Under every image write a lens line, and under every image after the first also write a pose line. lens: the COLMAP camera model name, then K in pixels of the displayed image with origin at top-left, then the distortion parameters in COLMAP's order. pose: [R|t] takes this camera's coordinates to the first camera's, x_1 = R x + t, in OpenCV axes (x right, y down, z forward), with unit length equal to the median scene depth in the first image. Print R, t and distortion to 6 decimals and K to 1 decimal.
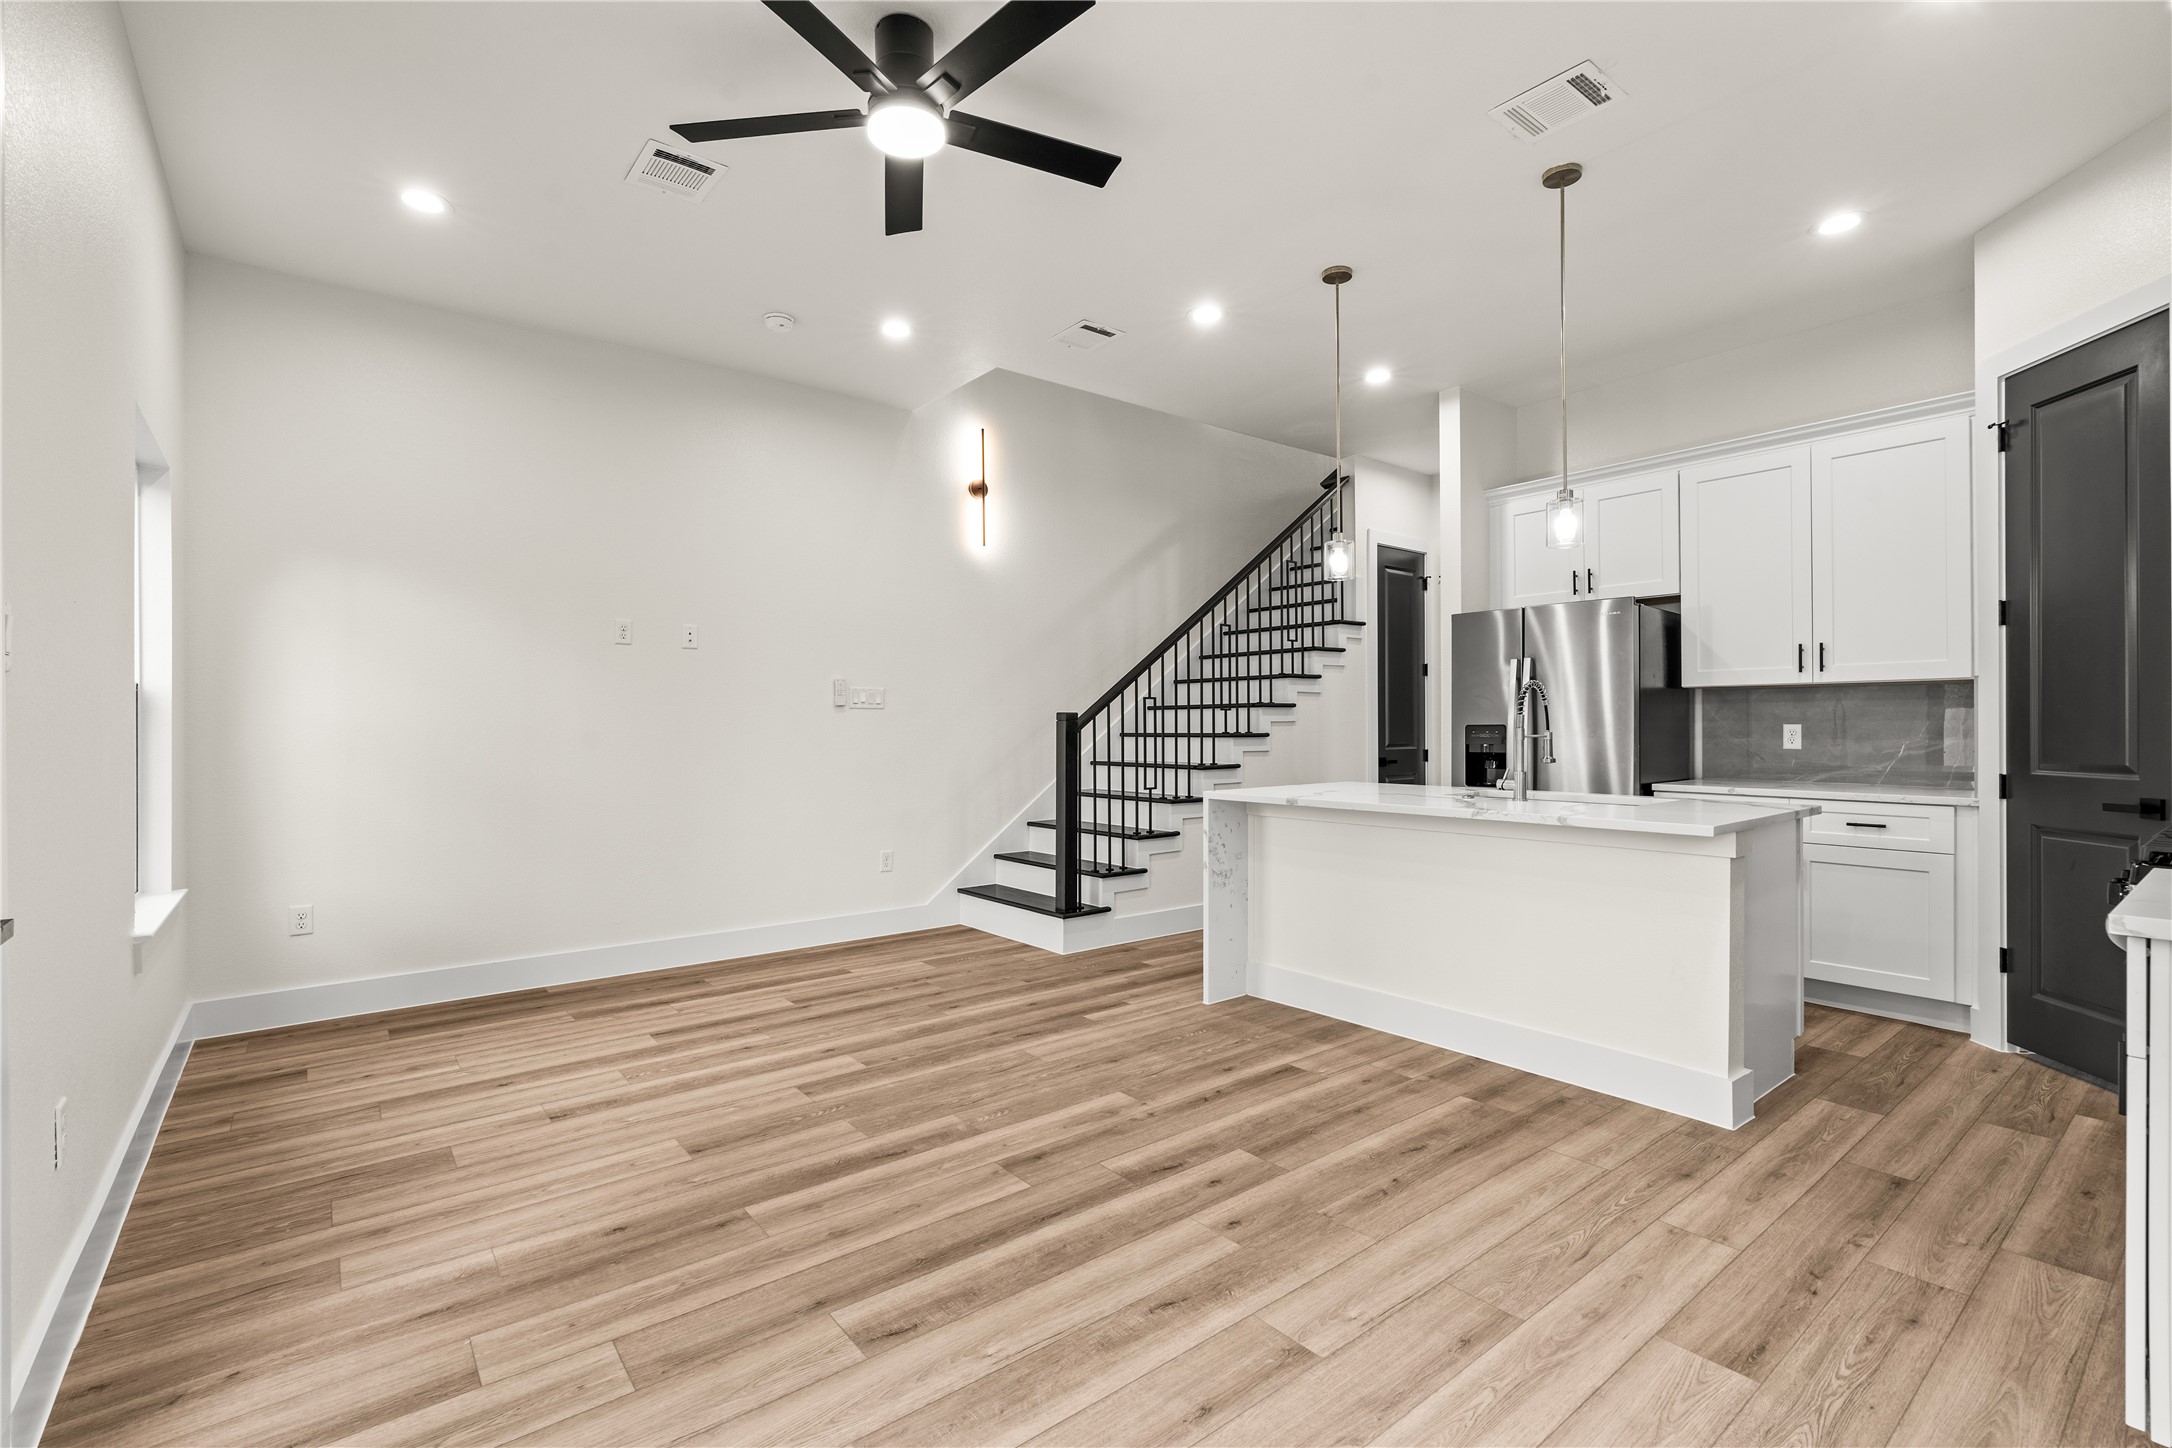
lens RADIAL K [[972.7, 0, 1086.0], [0, 972.7, 724.0], [0, 0, 1]] dist [-0.008587, 0.004712]
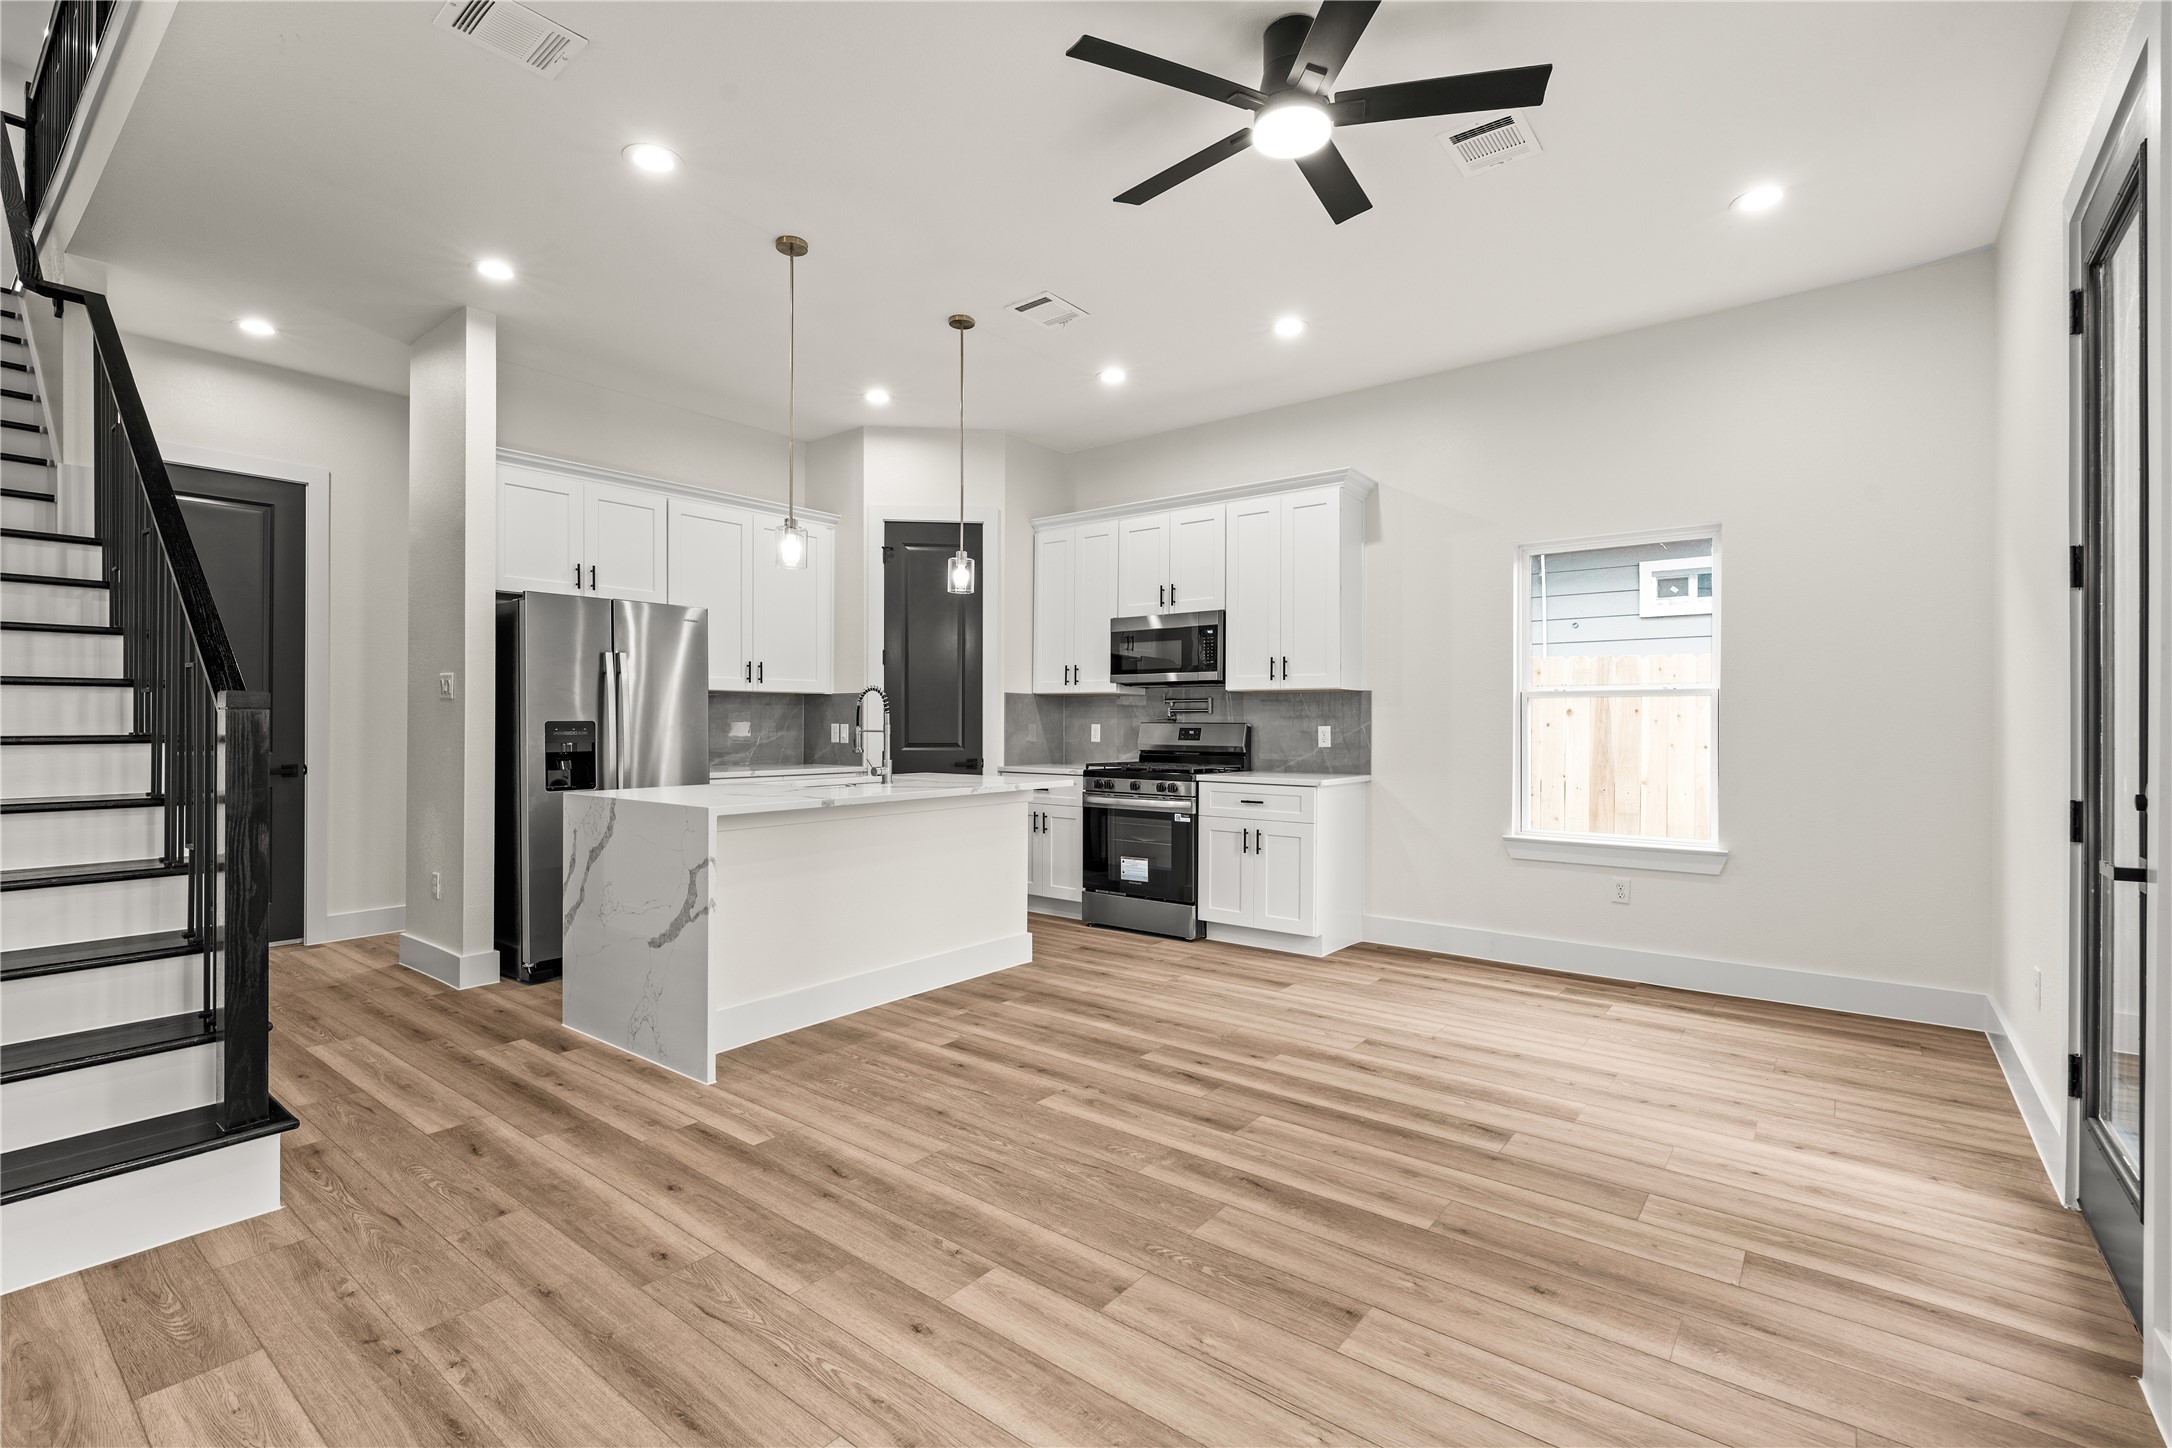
lens RADIAL K [[971.4, 0, 1086.0], [0, 971.4, 724.0], [0, 0, 1]] dist [-0.004747, 0.000750]
pose [[-0.227827, 0.000704, 0.973701, -0.711579], [-0.001721, 0.999998, -0.001125, 0.004216], [-0.973700, -0.001932, -0.227825, 0.914832]]
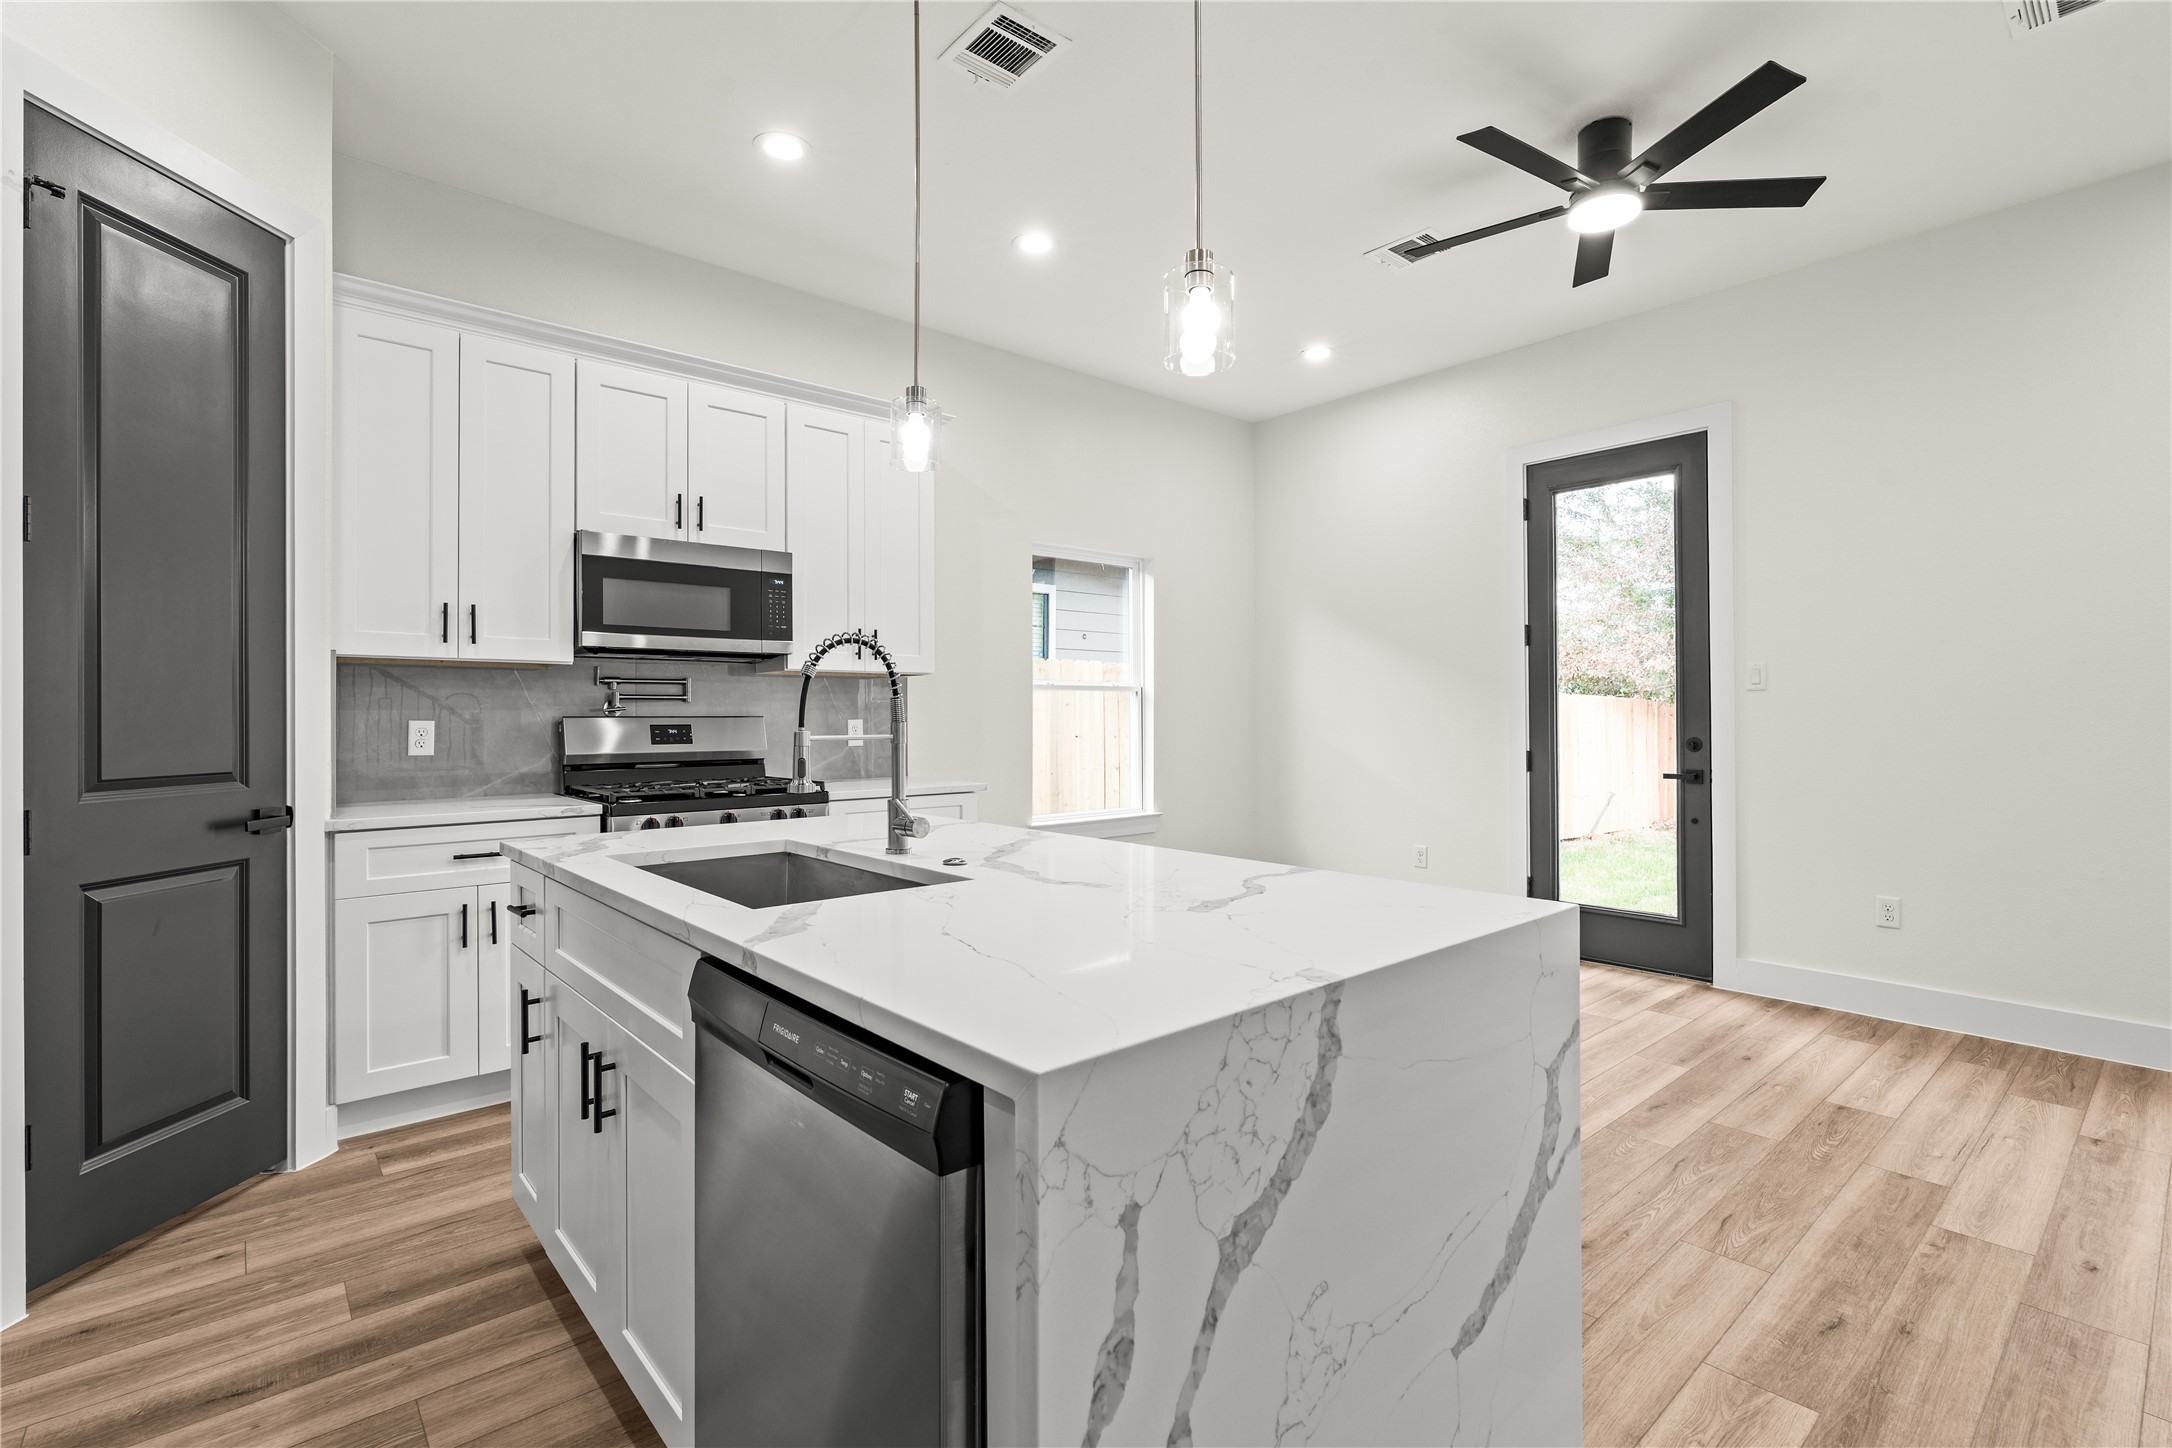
lens RADIAL K [[987.0, 0, 1091.3], [0, 987.0, 720.1], [0, 0, 1]] dist [-0.002410, 0.000234]
pose [[-0.999106, 0.005369, -0.041930, 0.318395], [0.005111, 0.999967, 0.006261, -0.000007], [0.041962, 0.006041, -0.999101, 1.385964]]
